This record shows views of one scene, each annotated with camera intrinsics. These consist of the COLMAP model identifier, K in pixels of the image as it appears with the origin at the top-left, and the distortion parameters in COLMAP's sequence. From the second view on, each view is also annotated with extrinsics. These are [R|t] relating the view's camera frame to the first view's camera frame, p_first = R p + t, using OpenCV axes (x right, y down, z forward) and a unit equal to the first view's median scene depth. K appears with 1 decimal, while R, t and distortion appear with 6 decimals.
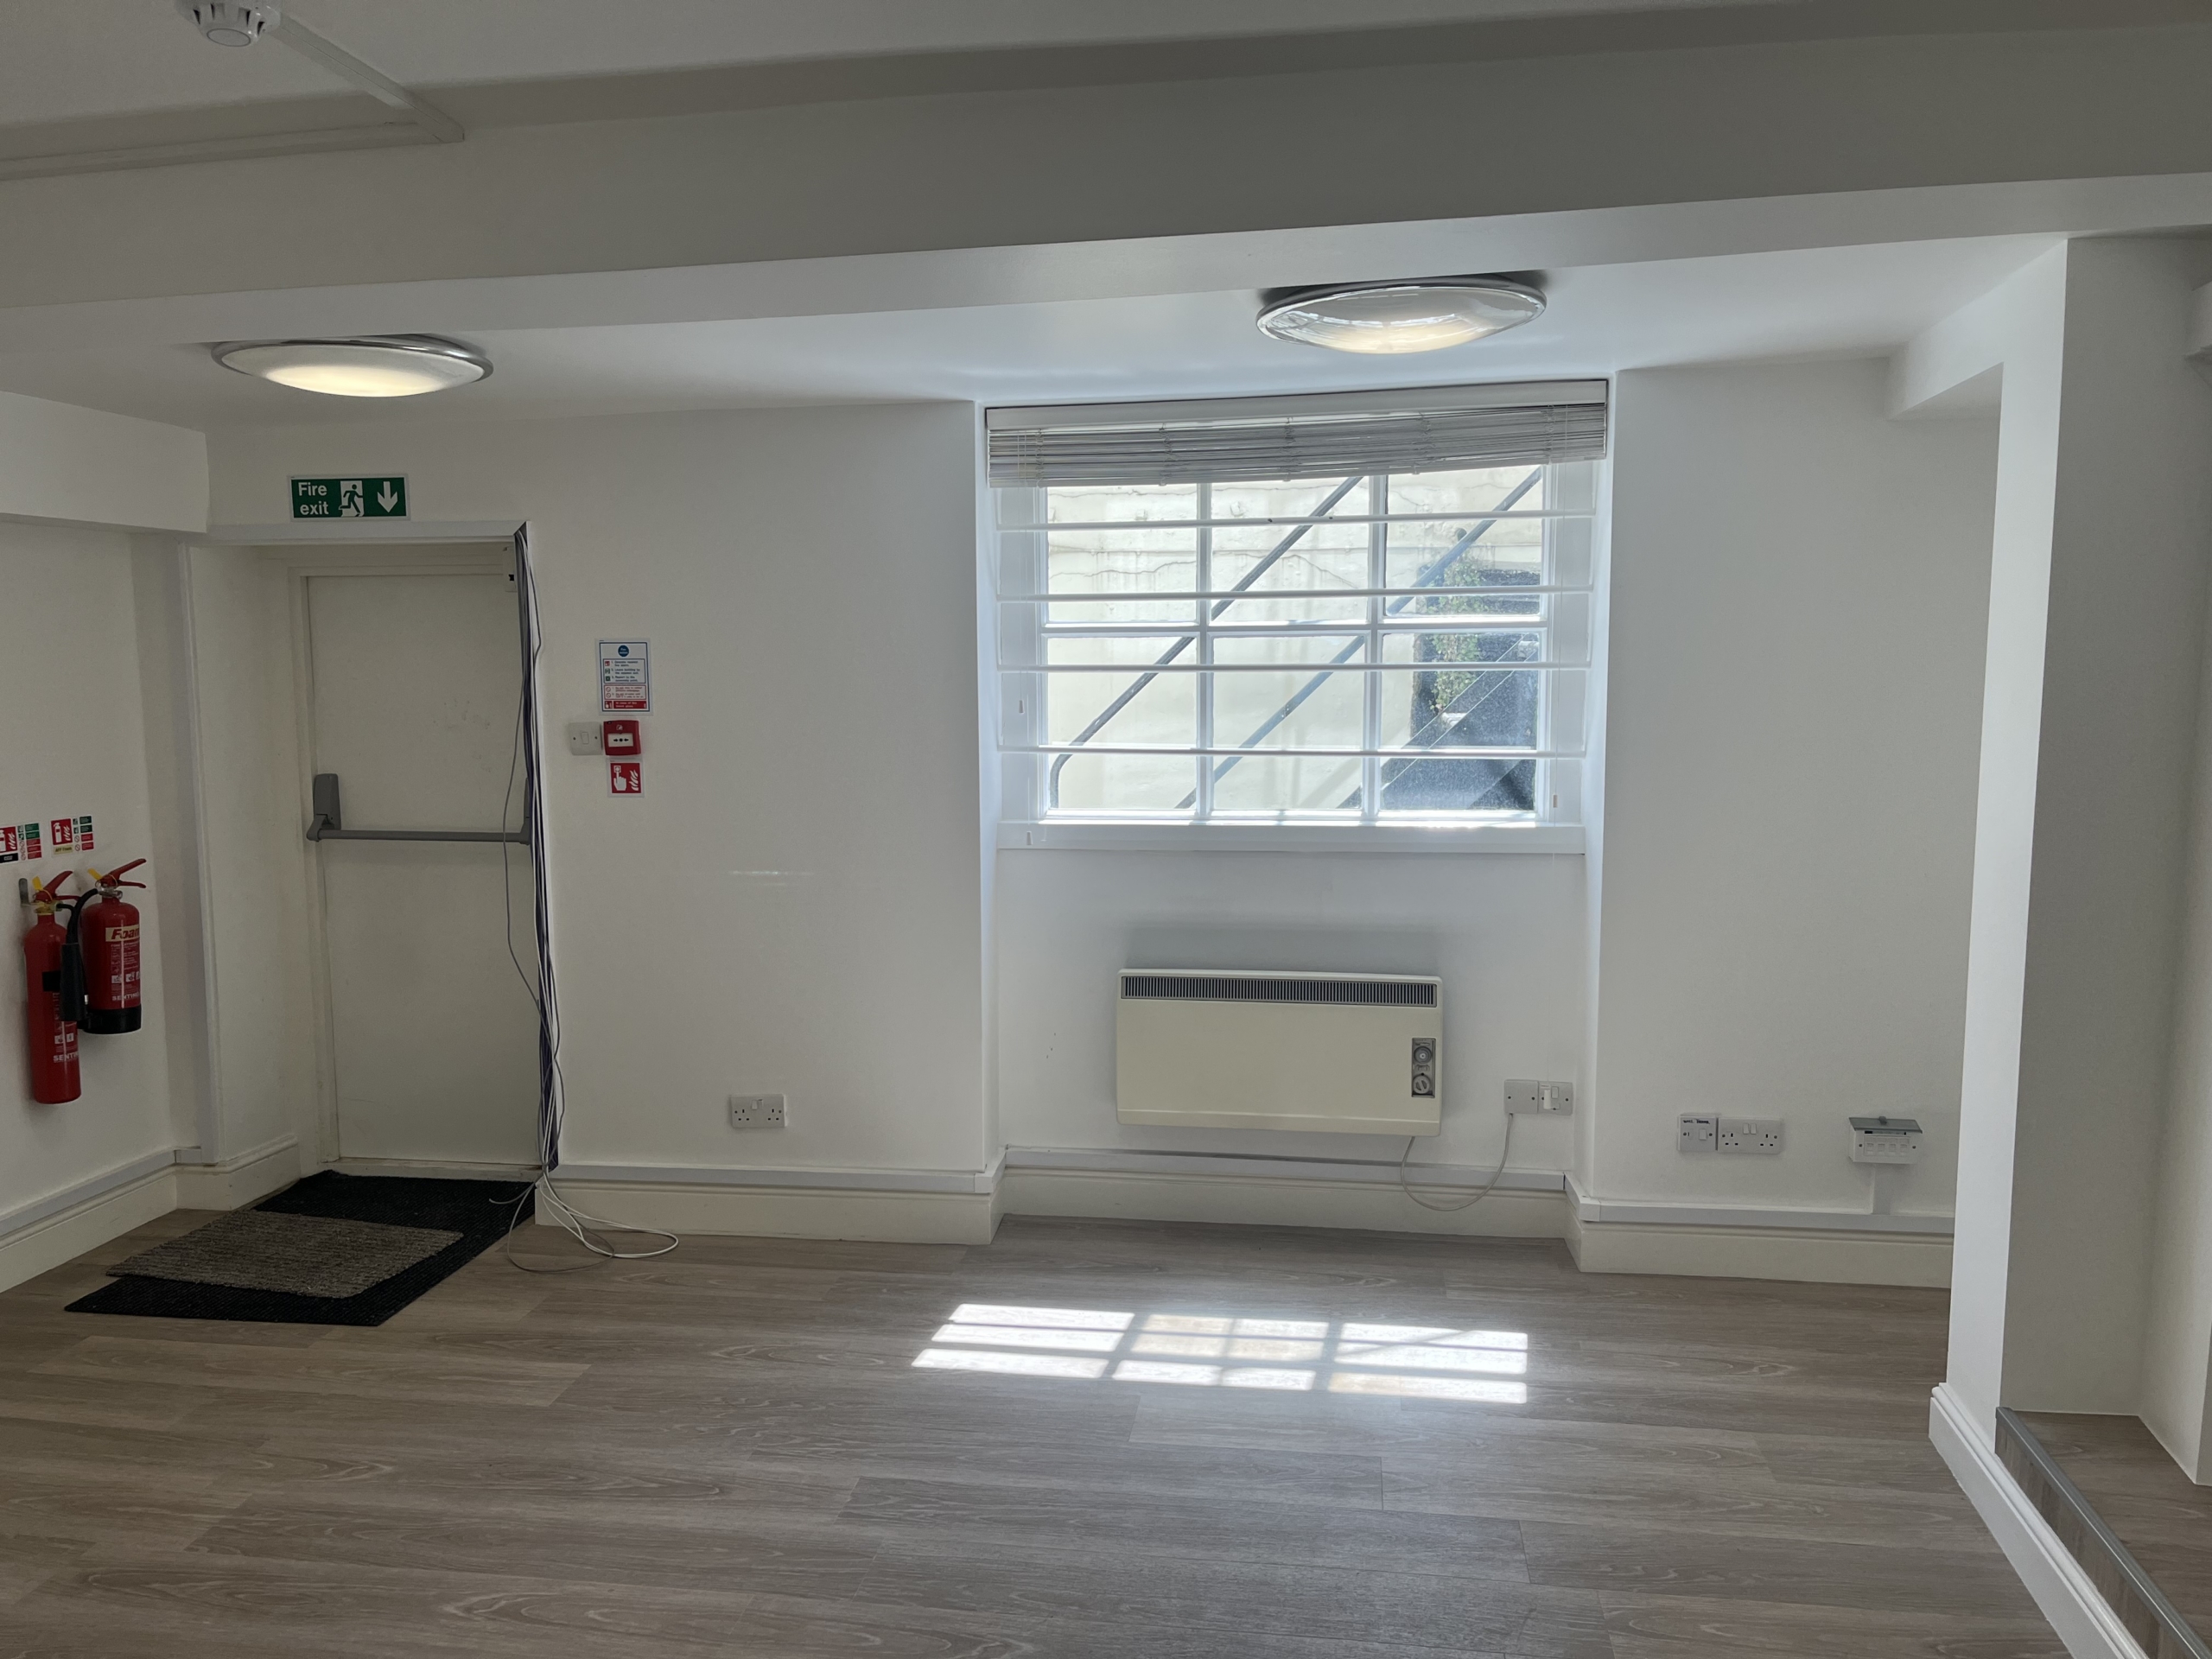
lens RADIAL K [[1671.7, 0, 1106.0], [0, 1671.7, 829.5], [0, 0, 1]] dist [0.025927, -0.006100]
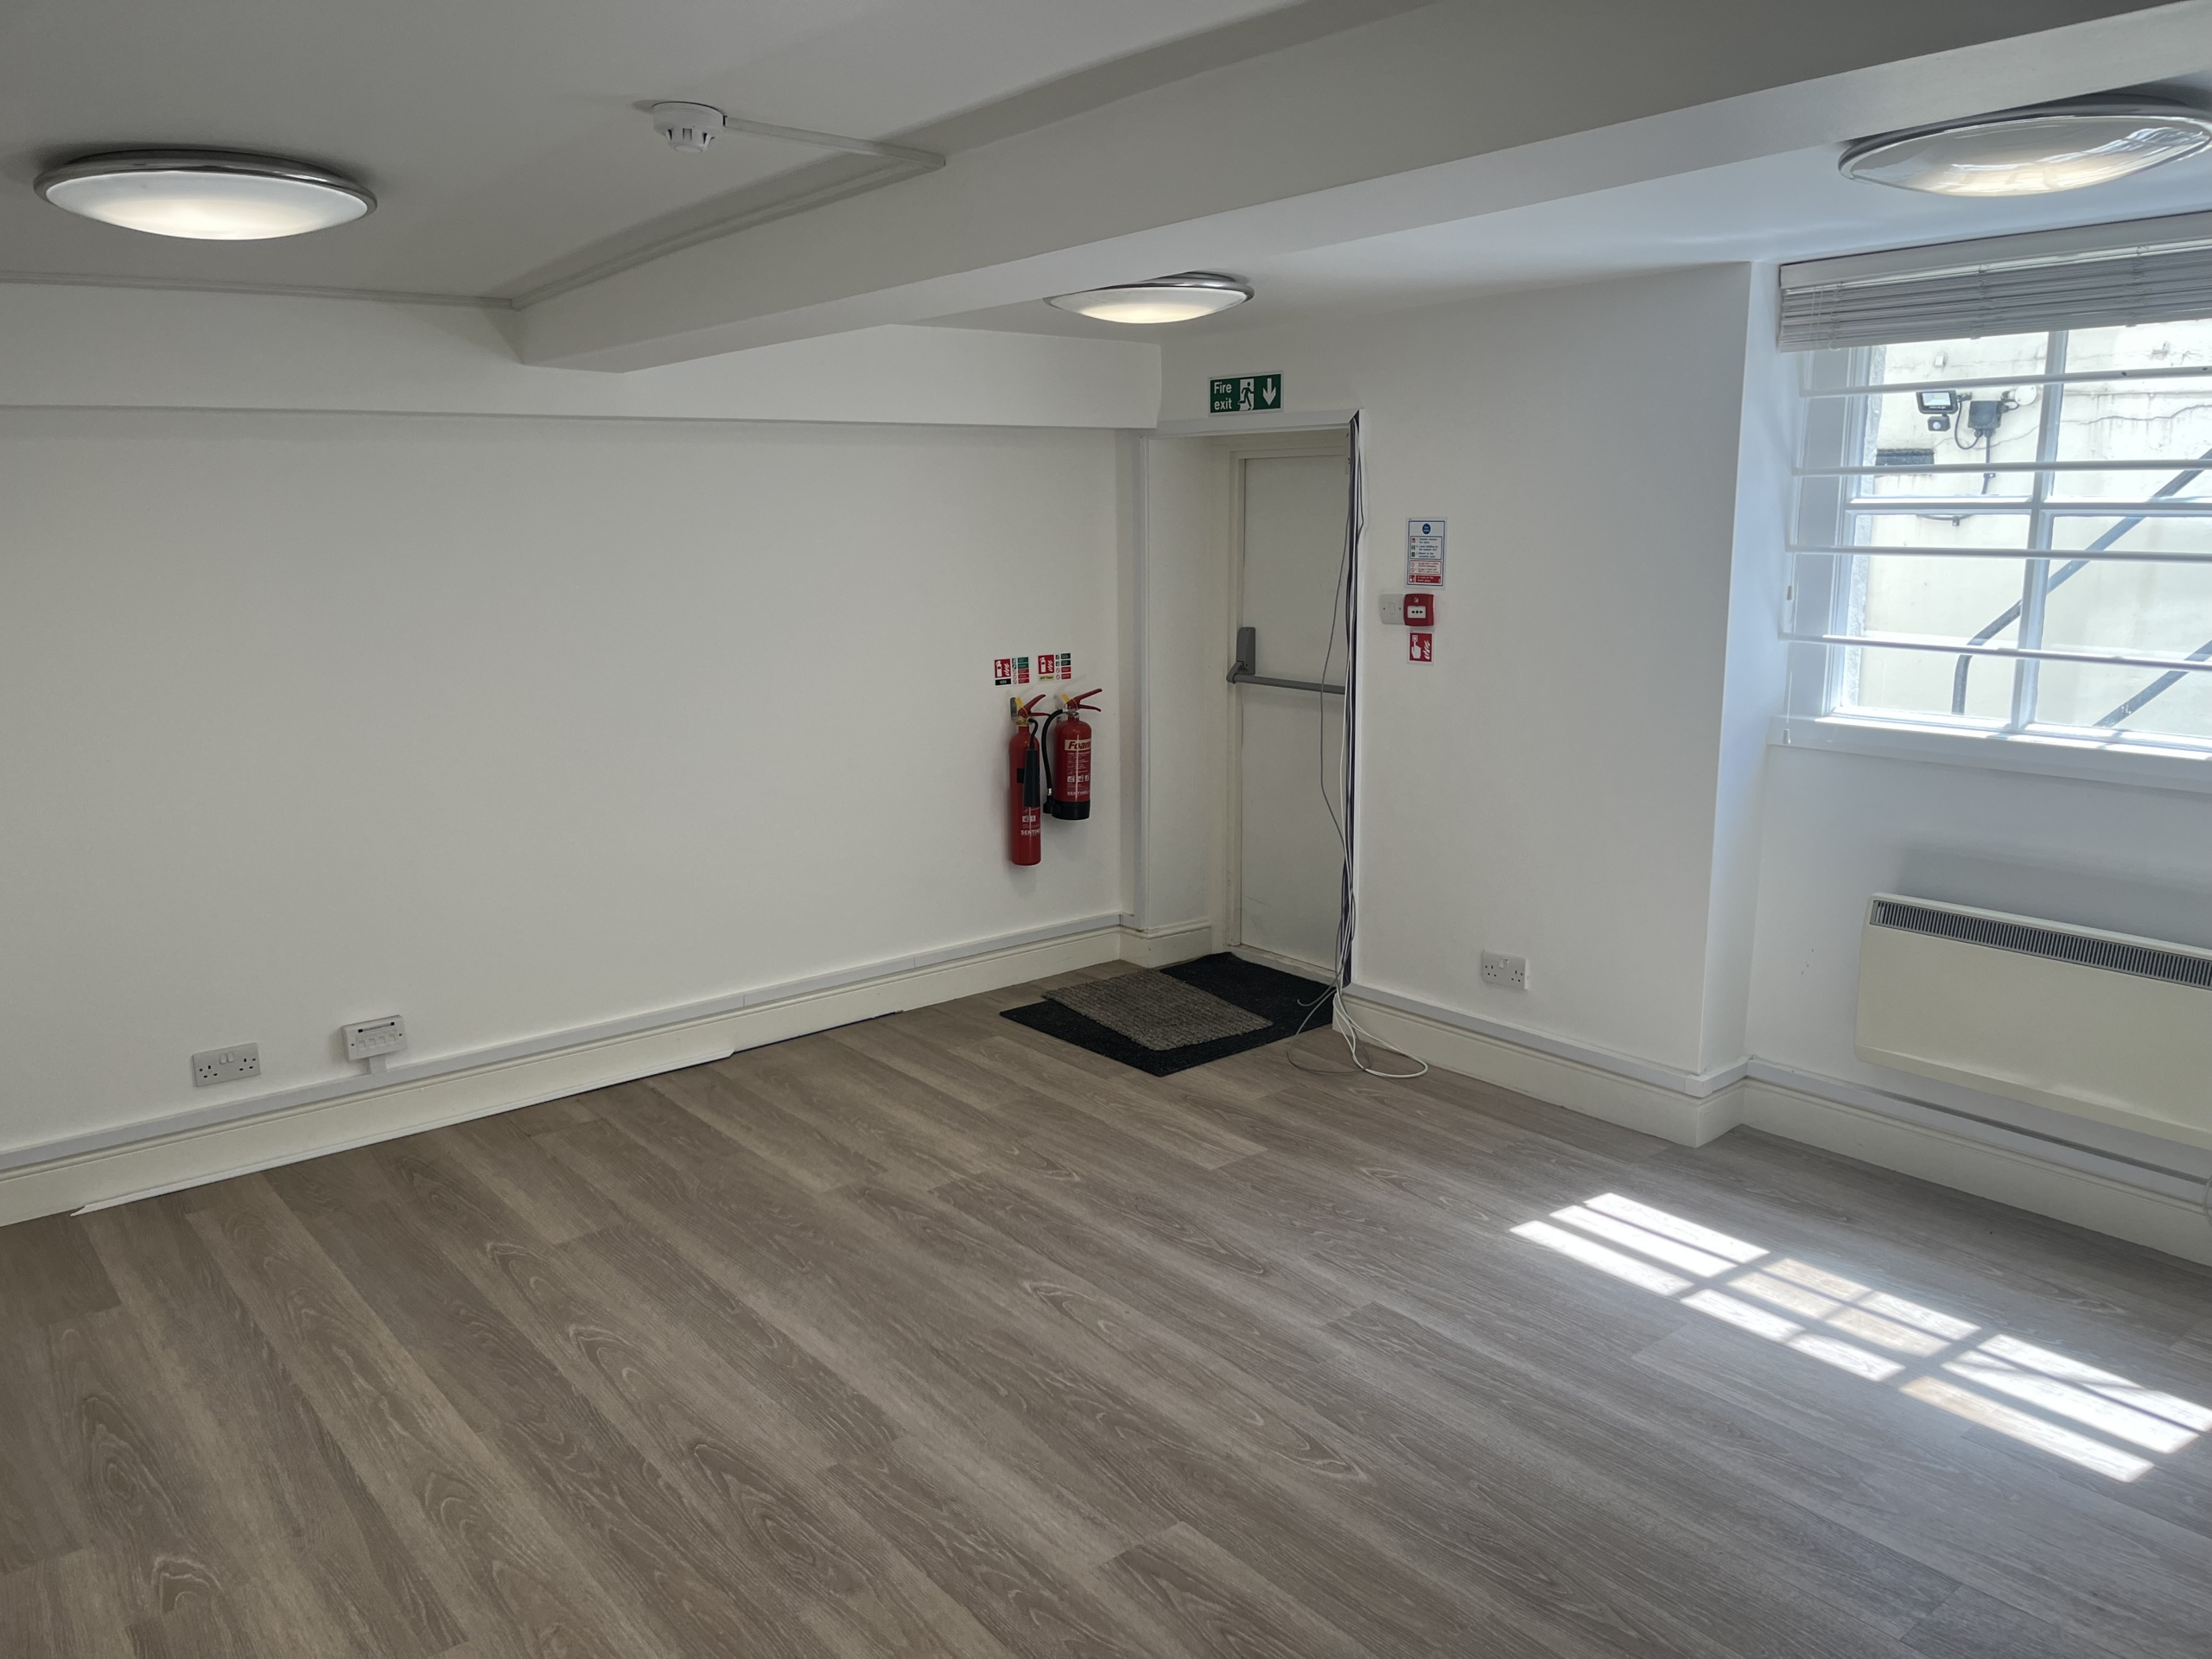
lens RADIAL K [[1660.6, 0, 1106.0], [0, 1660.6, 829.5], [0, 0, 1]] dist [0.073186, -0.105929]
pose [[0.740847, 0.130602, -0.658854, 0.299326], [-0.062081, 0.990029, 0.126443, -0.038734], [0.668798, -0.052772, 0.741568, 0.055383]]
